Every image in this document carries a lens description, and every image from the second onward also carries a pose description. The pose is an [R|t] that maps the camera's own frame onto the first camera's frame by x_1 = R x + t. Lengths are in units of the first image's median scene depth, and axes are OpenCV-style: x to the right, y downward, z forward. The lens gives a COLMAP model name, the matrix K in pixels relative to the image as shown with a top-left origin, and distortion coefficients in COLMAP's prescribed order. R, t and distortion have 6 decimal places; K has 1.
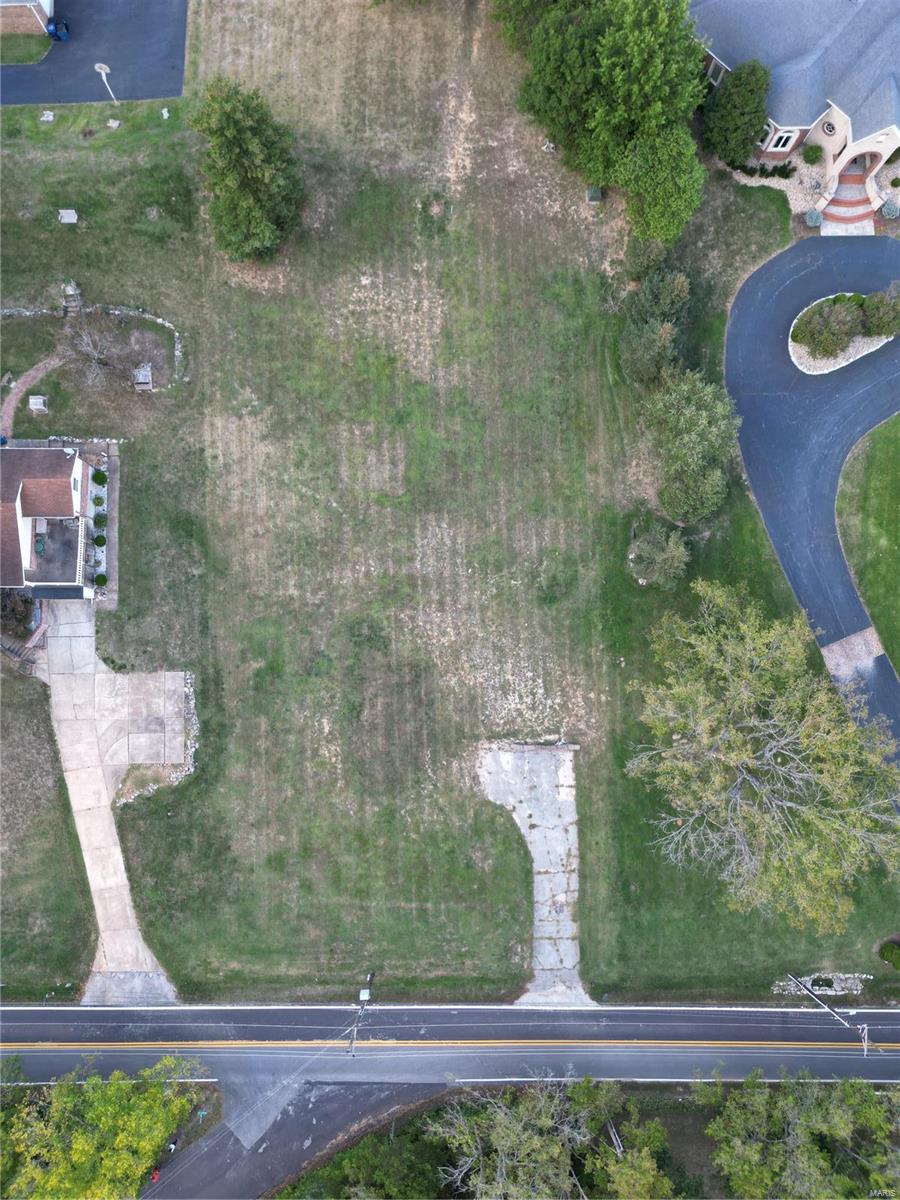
lens RADIAL K [[840.3, 0, 448.5], [0, 840.3, 604.1], [0, 0, 1]] dist [0.059770, -0.052869]
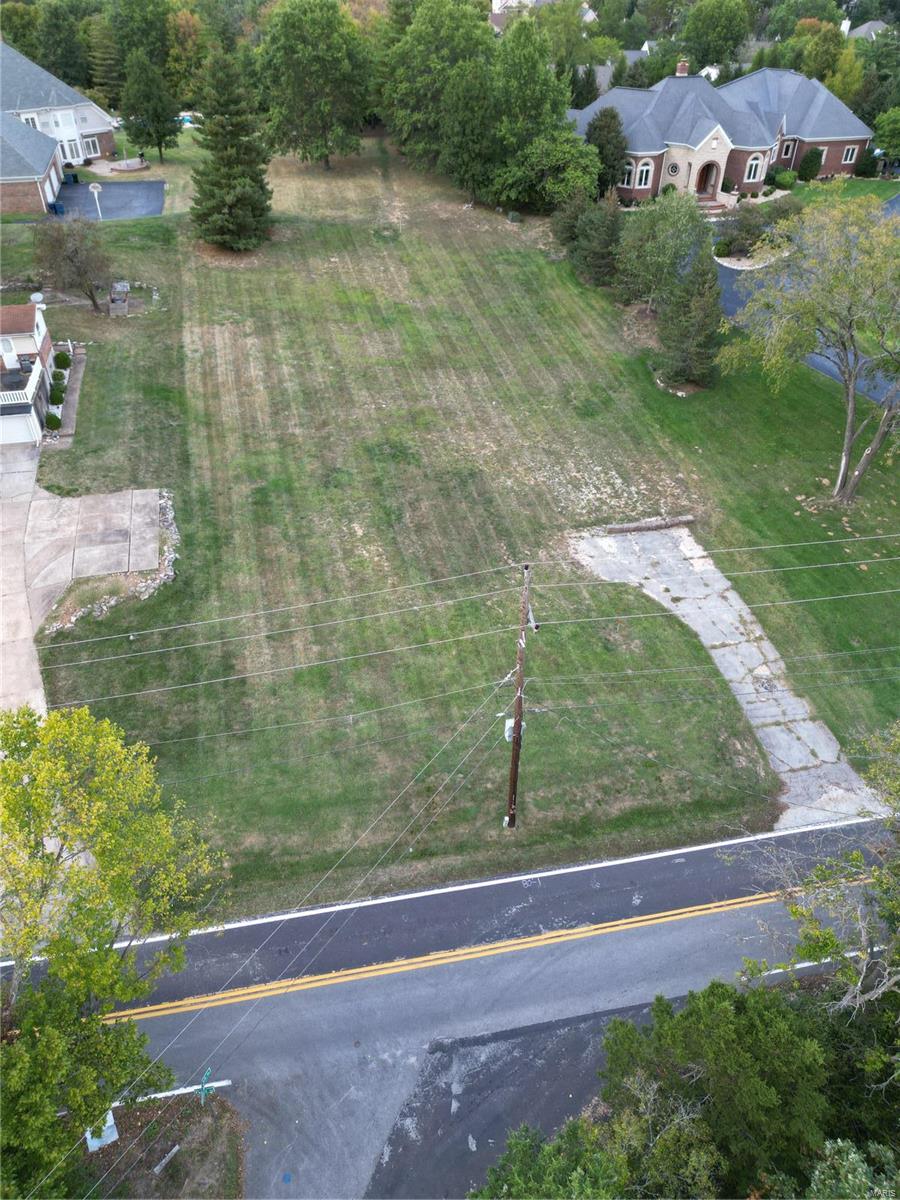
lens RADIAL K [[840.3, 0, 448.5], [0, 840.3, 604.1], [0, 0, 1]] dist [0.059770, -0.052869]
pose [[0.975160, -0.134119, 0.176280, -0.205784], [0.218967, 0.703746, -0.675866, 0.697711], [-0.033409, 0.697677, 0.715633, 0.520489]]
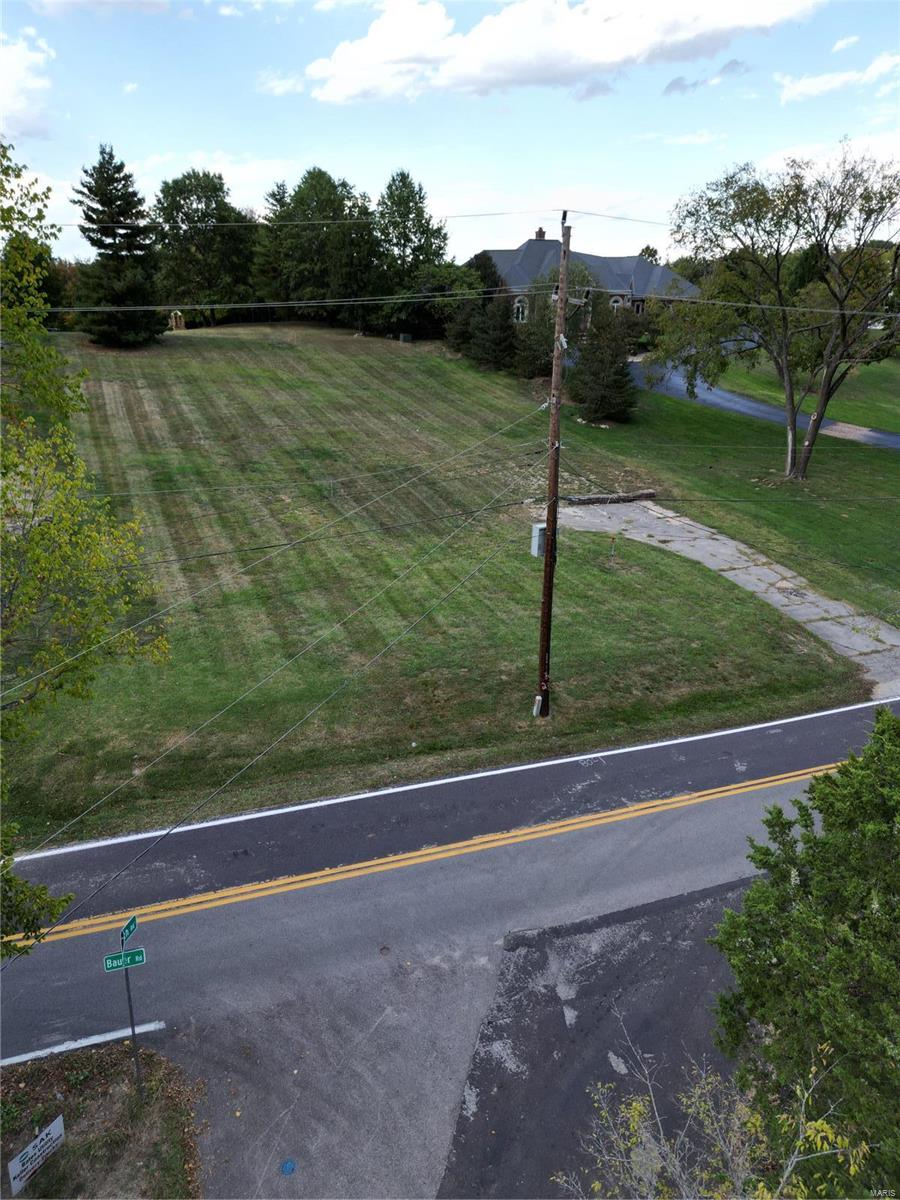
lens RADIAL K [[840.3, 0, 448.5], [0, 840.3, 604.1], [0, 0, 1]] dist [0.059770, -0.052869]
pose [[0.924102, -0.127761, 0.360156, -0.265914], [0.378751, 0.431546, -0.818728, 0.722219], [-0.050822, 0.892998, 0.447182, 0.786852]]
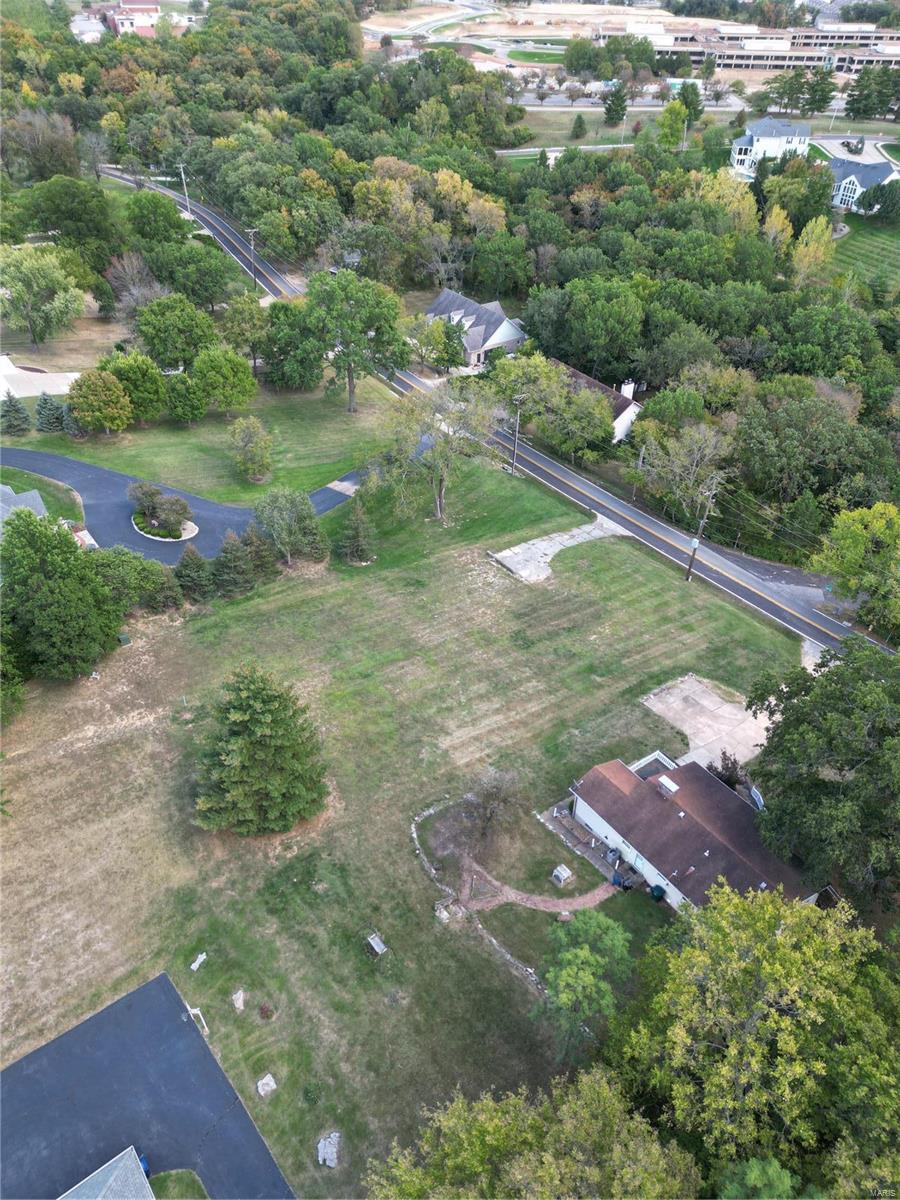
lens RADIAL K [[840.3, 0, 448.5], [0, 840.3, 604.1], [0, 0, 1]] dist [0.059770, -0.052869]
pose [[-0.587106, -0.502996, 0.634272, -0.829400], [0.801972, -0.254728, 0.540329, -0.746519], [-0.110216, 0.825899, 0.552941, 0.242813]]
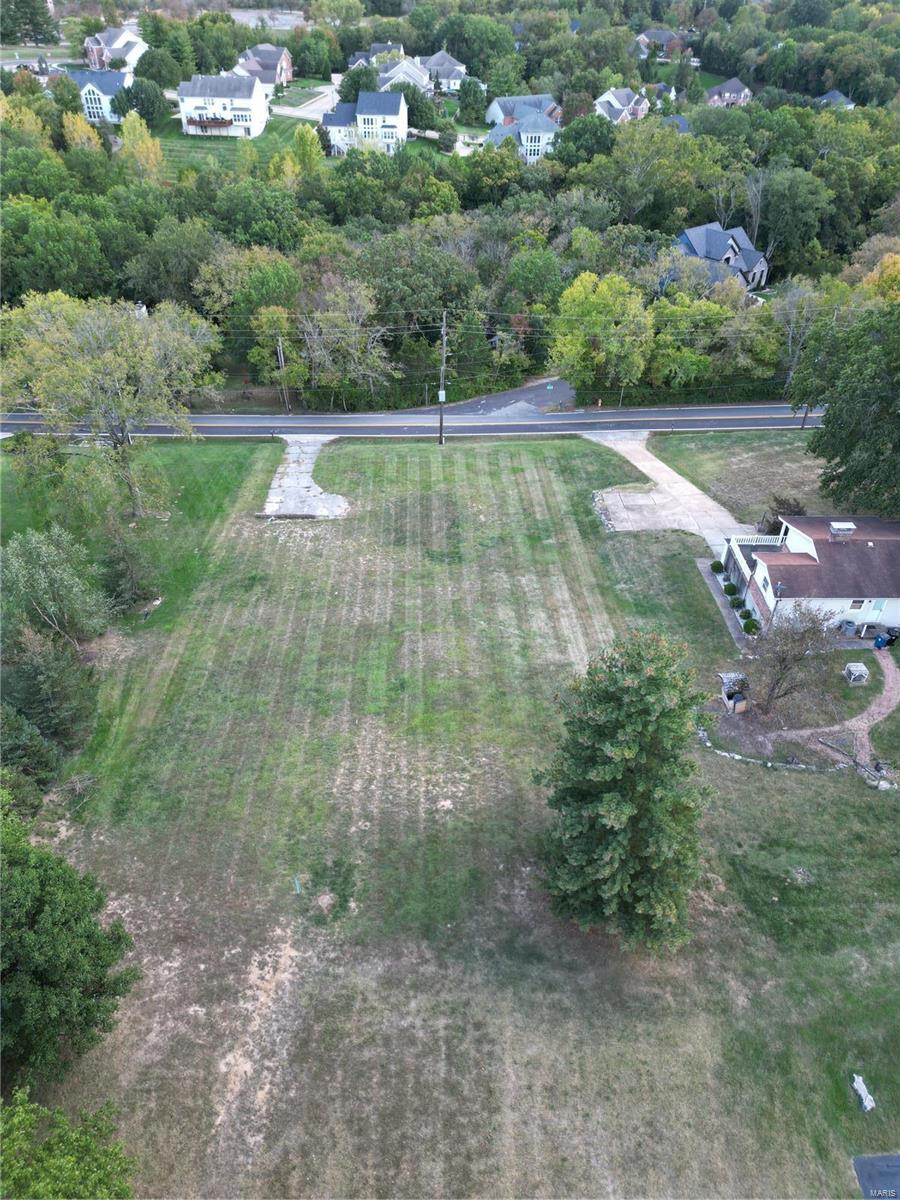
lens RADIAL K [[840.3, 0, 448.5], [0, 840.3, 604.1], [0, 0, 1]] dist [0.059770, -0.052869]
pose [[-0.999950, -0.006756, -0.007324, -0.093874], [-0.002775, -0.517174, 0.855876, -0.855727], [-0.009570, 0.855854, 0.517130, 0.526277]]
